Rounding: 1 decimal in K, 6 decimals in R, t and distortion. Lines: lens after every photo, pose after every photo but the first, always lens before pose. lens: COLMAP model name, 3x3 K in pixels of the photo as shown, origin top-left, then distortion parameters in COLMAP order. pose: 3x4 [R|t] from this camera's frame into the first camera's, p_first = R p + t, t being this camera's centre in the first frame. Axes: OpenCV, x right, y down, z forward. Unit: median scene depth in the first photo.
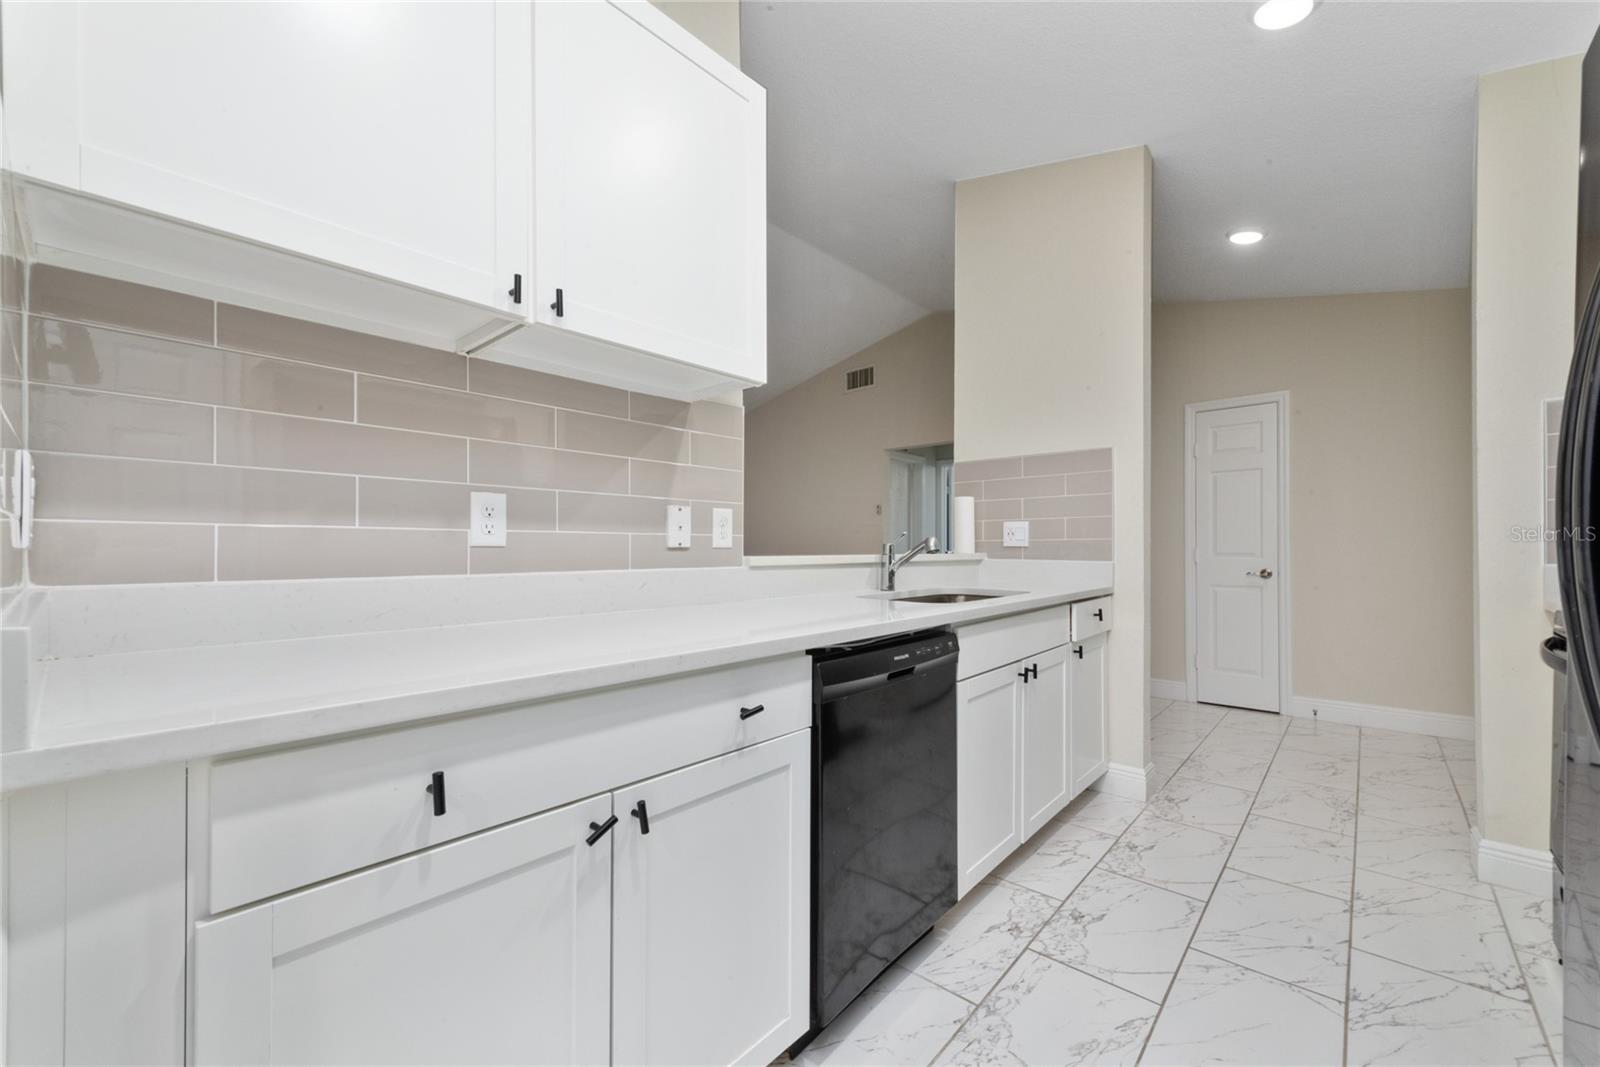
lens RADIAL K [[631.5, 0, 807.9], [0, 631.5, 539.3], [0, 0, 1]] dist [0.012638, -0.002820]
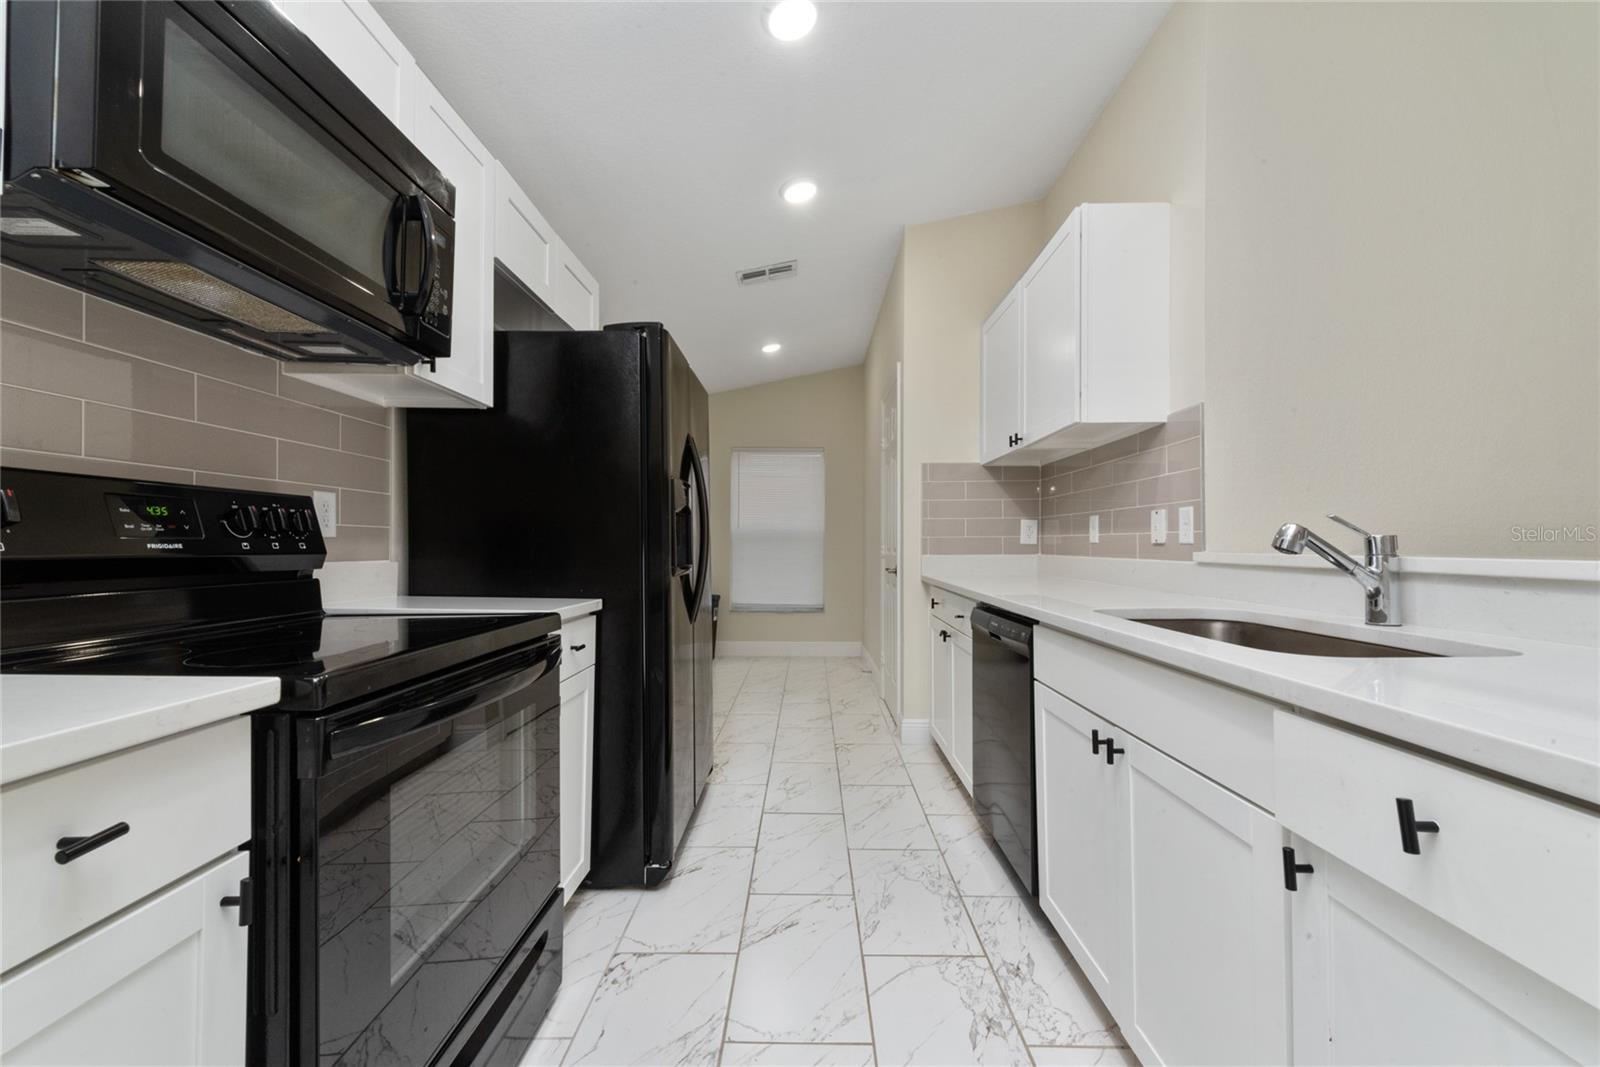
lens RADIAL K [[631.5, 0, 801.9], [0, 631.5, 539.3], [0, 0, 1]] dist [0.012638, -0.002820]
pose [[-0.758050, -0.004586, -0.652180, 1.152470], [0.007254, 0.999854, -0.015463, 0.019005], [0.652156, -0.016453, -0.757906, 1.508598]]
